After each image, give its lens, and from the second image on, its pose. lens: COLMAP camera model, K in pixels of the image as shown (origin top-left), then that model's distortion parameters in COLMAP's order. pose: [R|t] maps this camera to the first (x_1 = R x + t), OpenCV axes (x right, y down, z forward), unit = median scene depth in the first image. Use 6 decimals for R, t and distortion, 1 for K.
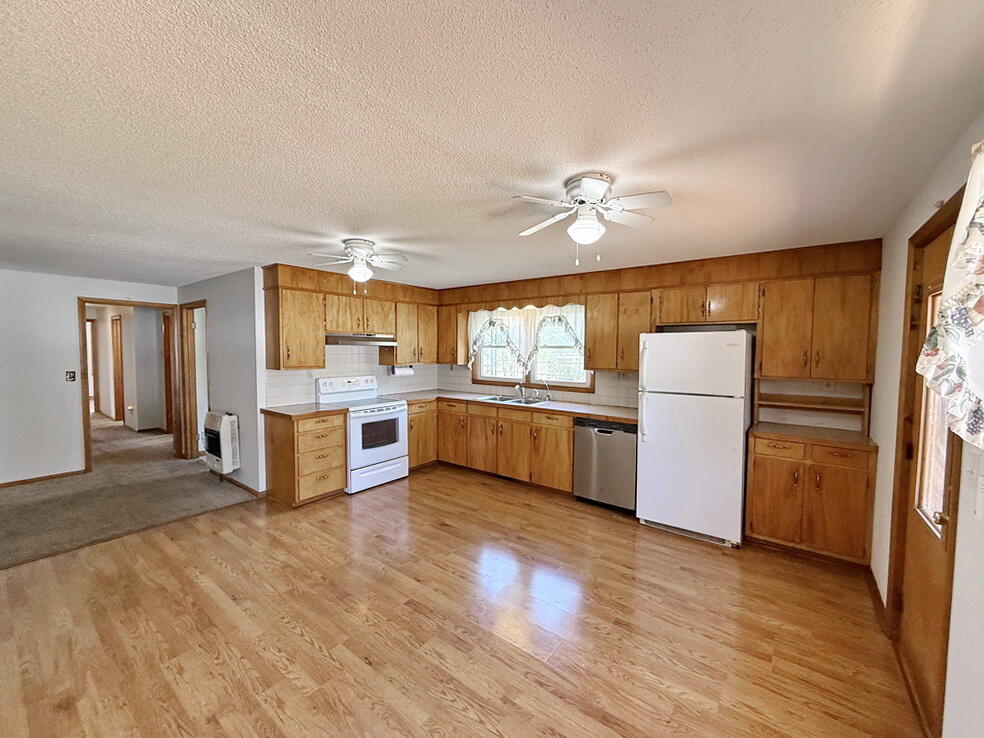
lens RADIAL K [[398.0, 0, 488.9], [0, 398.0, 369.4], [0, 0, 1]] dist [0.002087, -0.000028]
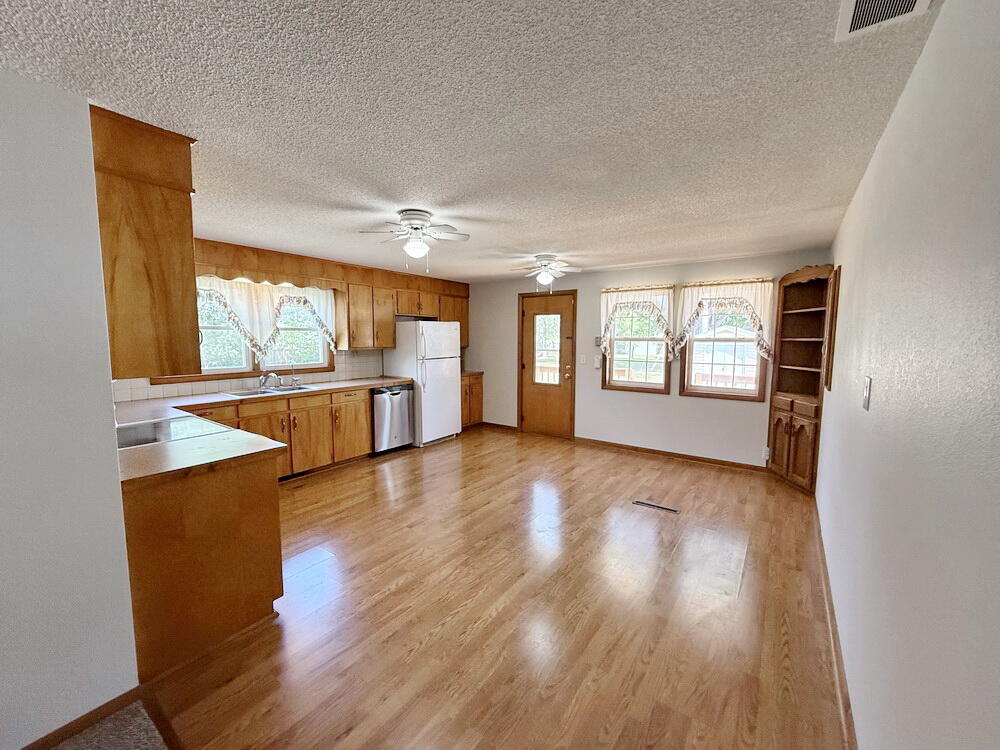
lens RADIAL K [[404.5, 0, 496.8], [0, 404.5, 375.4], [0, 0, 1]] dist [0.002087, -0.000028]
pose [[-0.034841, -0.103508, 0.994018, -1.117821], [0.048952, 0.993251, 0.105144, -0.032116], [-0.998193, 0.052322, -0.029539, 0.738406]]
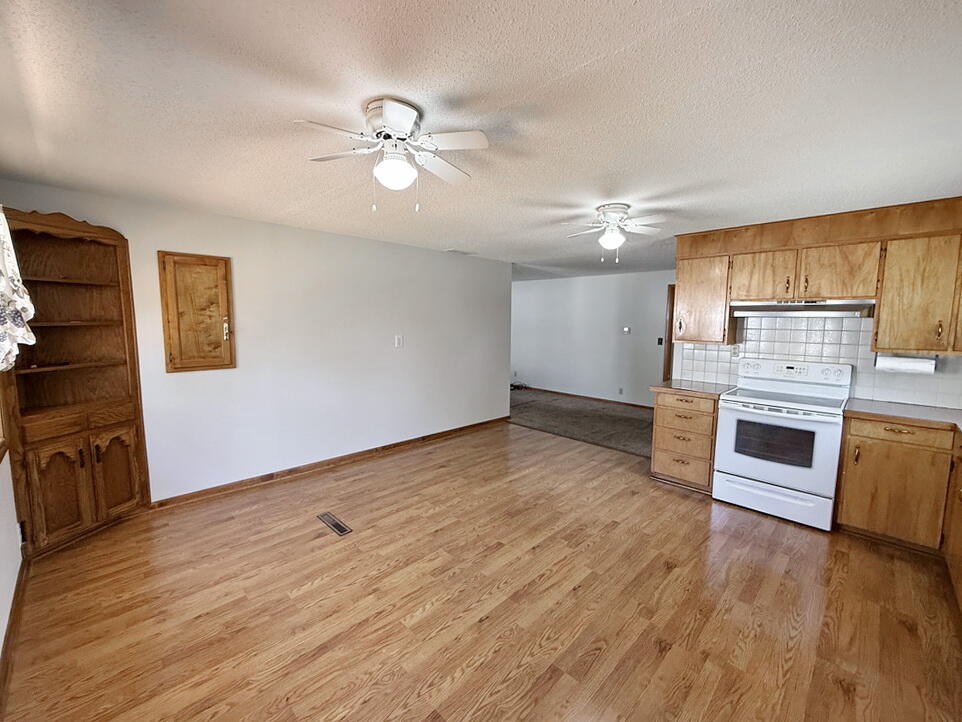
lens RADIAL K [[395.5, 0, 478.2], [0, 395.5, 360.5], [0, 0, 1]] dist [0.002292, 0.000240]
pose [[-0.124011, 0.095875, -0.987638, 0.588670], [-0.062760, 0.992571, 0.104234, -0.029486], [0.990294, 0.074911, -0.117072, 0.702615]]
